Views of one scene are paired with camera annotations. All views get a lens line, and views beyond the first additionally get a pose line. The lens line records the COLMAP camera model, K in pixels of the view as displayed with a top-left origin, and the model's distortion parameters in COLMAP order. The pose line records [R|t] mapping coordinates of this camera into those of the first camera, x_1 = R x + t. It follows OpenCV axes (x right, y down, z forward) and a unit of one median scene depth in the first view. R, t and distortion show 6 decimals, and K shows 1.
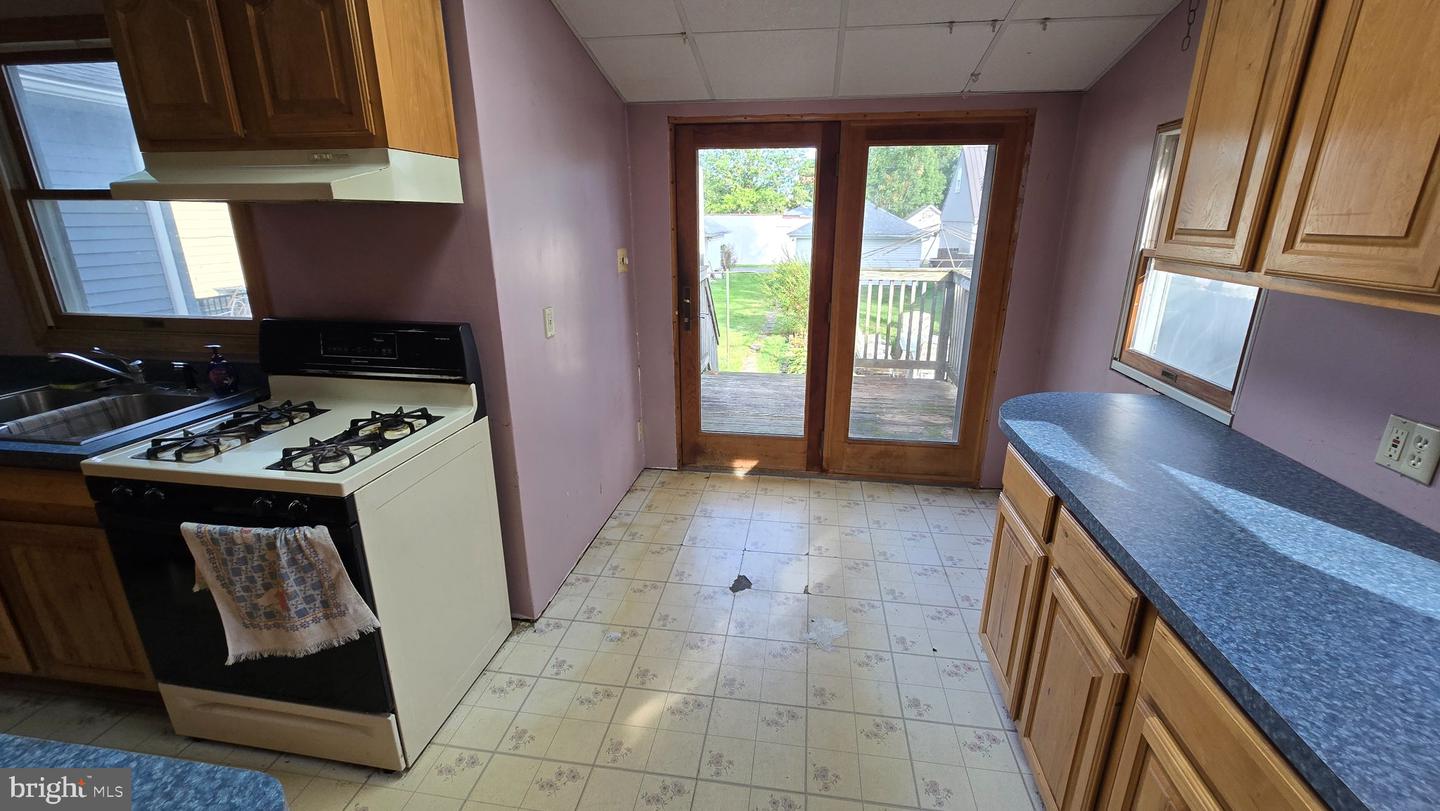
lens RADIAL K [[591.3, 0, 721.7], [0, 591.3, 398.6], [0, 0, 1]] dist [-0.006828, 0.003317]
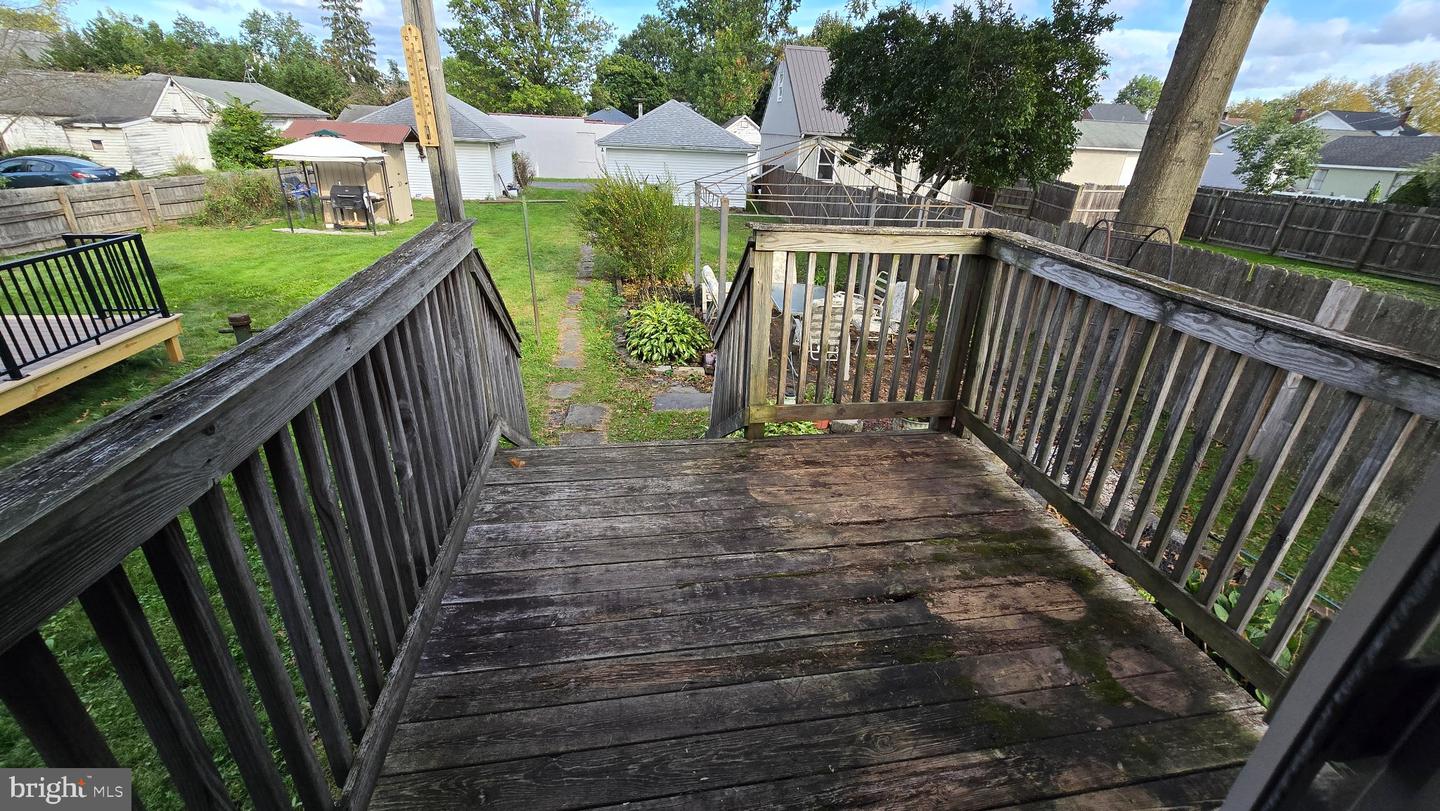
lens RADIAL K [[591.3, 0, 724.4], [0, 591.3, 398.5], [0, 0, 1]] dist [-0.006828, 0.003317]
pose [[0.949546, -0.092227, 0.299762, 0.001484], [0.050533, 0.988288, 0.143993, -0.026143], [-0.309531, -0.121580, 0.943085, 0.092874]]
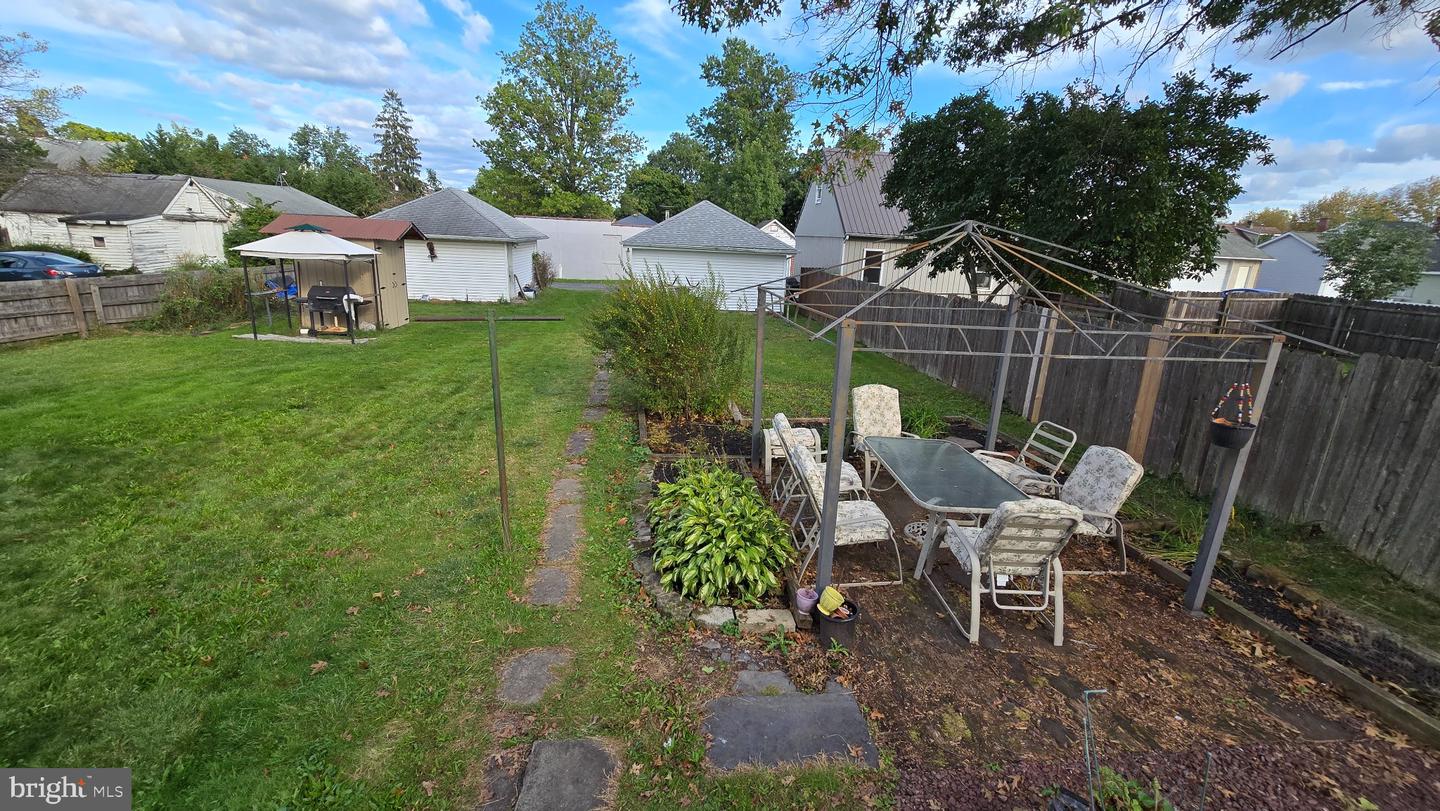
lens RADIAL K [[591.3, 0, 727.7], [0, 591.3, 401.0], [0, 0, 1]] dist [-0.006828, 0.003317]
pose [[0.957500, -0.032564, 0.286590, 0.014864], [0.037468, 0.999230, -0.011645, -0.048049], [-0.285990, 0.021888, 0.957983, 0.188057]]
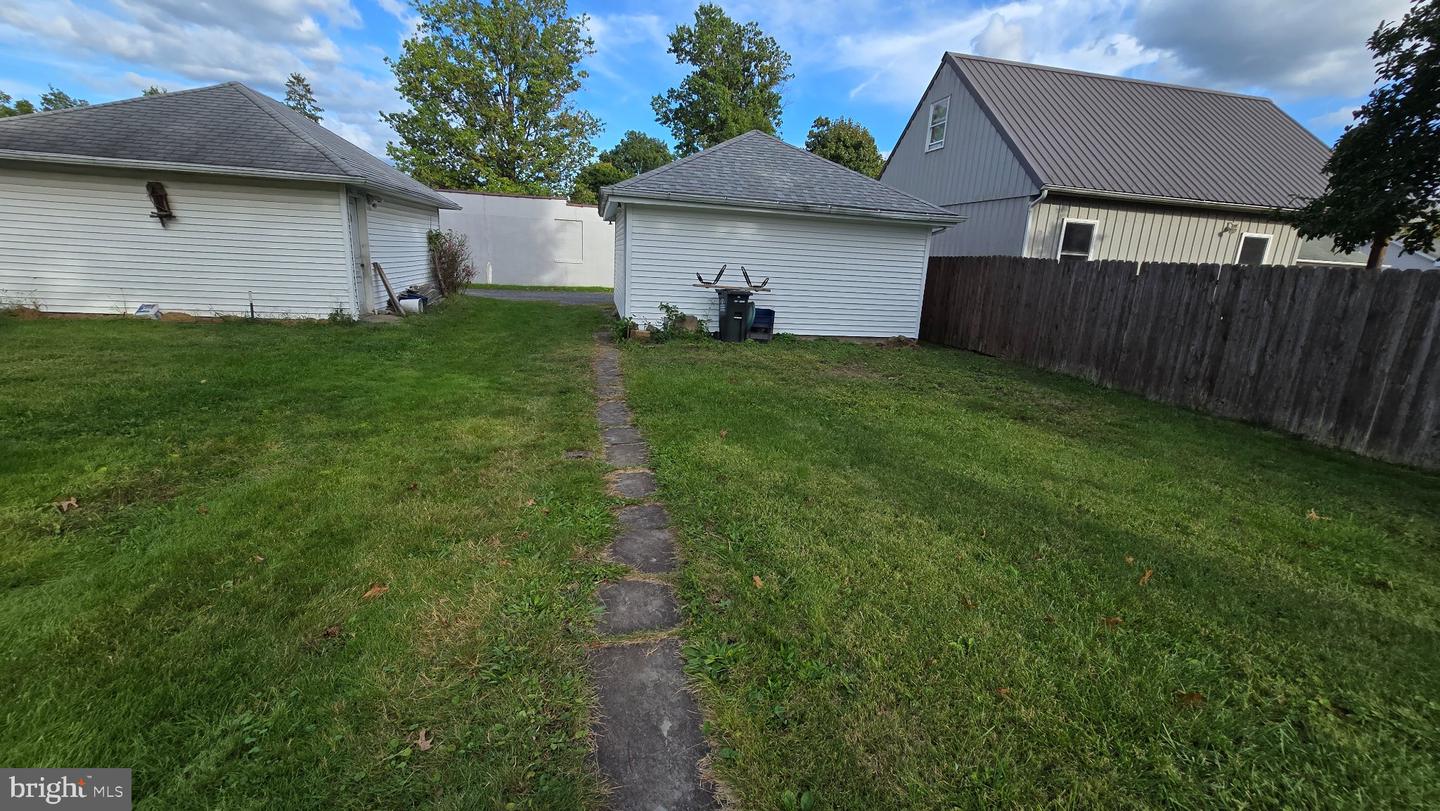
lens RADIAL K [[591.3, 0, 734.2], [0, 591.3, 399.5], [0, 0, 1]] dist [-0.006828, 0.003317]
pose [[0.925433, -0.038934, 0.376906, 0.037083], [0.056187, 0.997811, -0.034885, -0.110125], [-0.374723, 0.053461, 0.925594, 0.519673]]
